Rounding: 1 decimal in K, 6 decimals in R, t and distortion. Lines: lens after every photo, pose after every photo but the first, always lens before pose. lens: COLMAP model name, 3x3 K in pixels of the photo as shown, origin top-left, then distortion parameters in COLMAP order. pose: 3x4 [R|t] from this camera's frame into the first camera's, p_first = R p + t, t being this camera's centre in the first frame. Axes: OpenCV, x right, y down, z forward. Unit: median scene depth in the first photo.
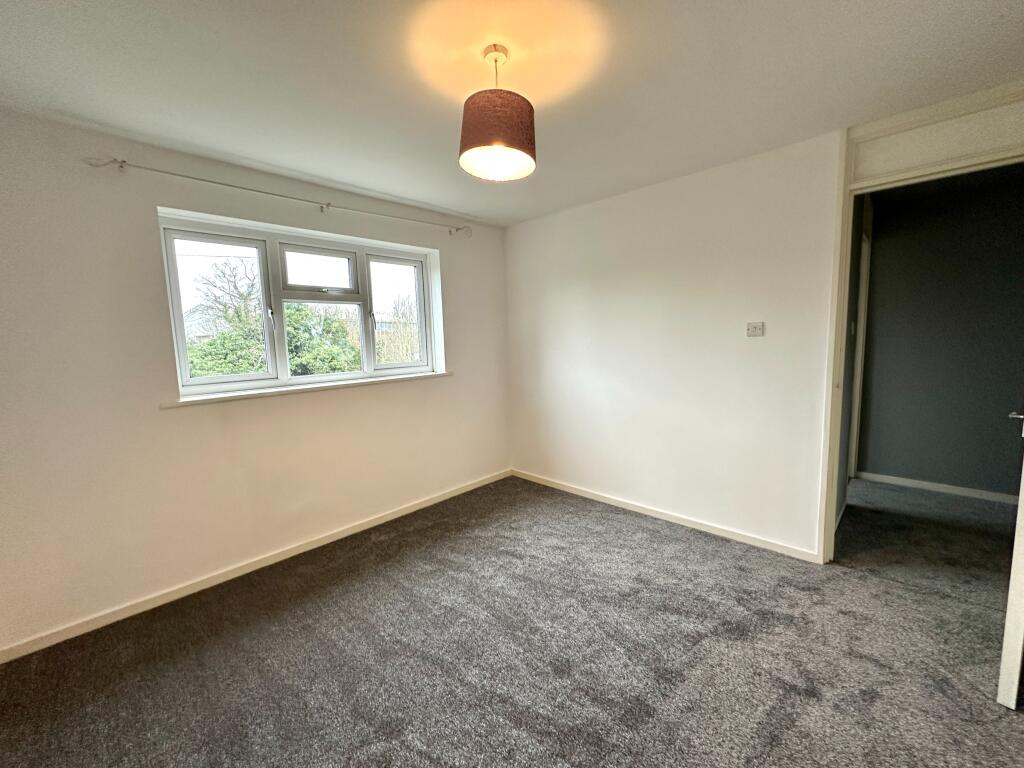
lens RADIAL K [[414.8, 0, 512.0], [0, 414.8, 384.0], [0, 0, 1]] dist [-0.000570, -0.000036]
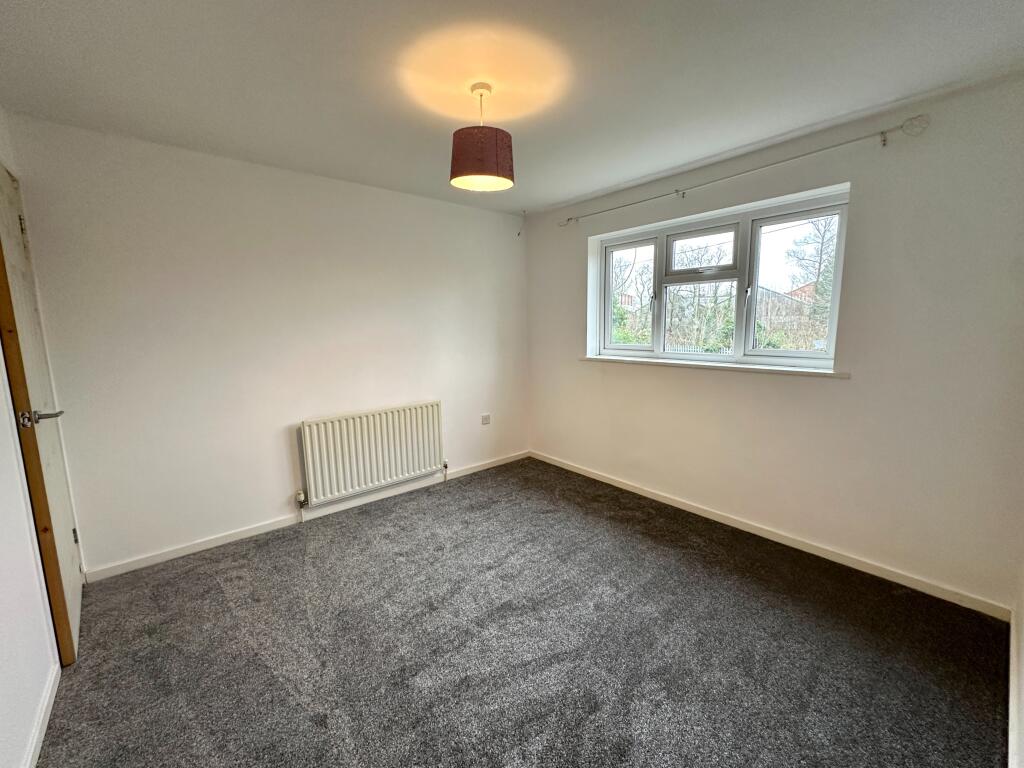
lens RADIAL K [[414.8, 0, 512.0], [0, 414.8, 384.0], [0, 0, 1]] dist [-0.000570, -0.000036]
pose [[-0.098071, 0.174036, -0.979844, 0.662457], [-0.096711, 0.978263, 0.183435, -0.099220], [0.990469, 0.112751, -0.079108, 0.671492]]
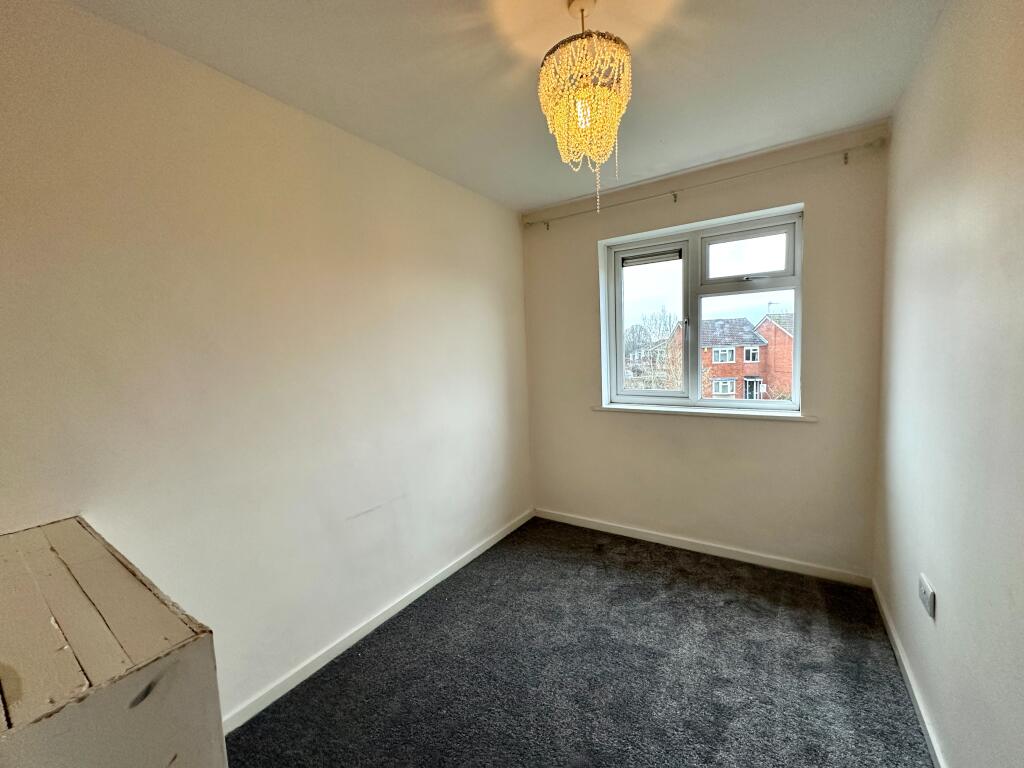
lens RADIAL K [[412.3, 0, 498.5], [0, 412.3, 392.2], [0, 0, 1]] dist [0.000012, 0.000049]
pose [[0.176231, 0.123547, -0.976565, 0.341278], [-0.068036, 0.991248, 0.113127, -0.052680], [0.981995, 0.046505, 0.183094, 0.343410]]
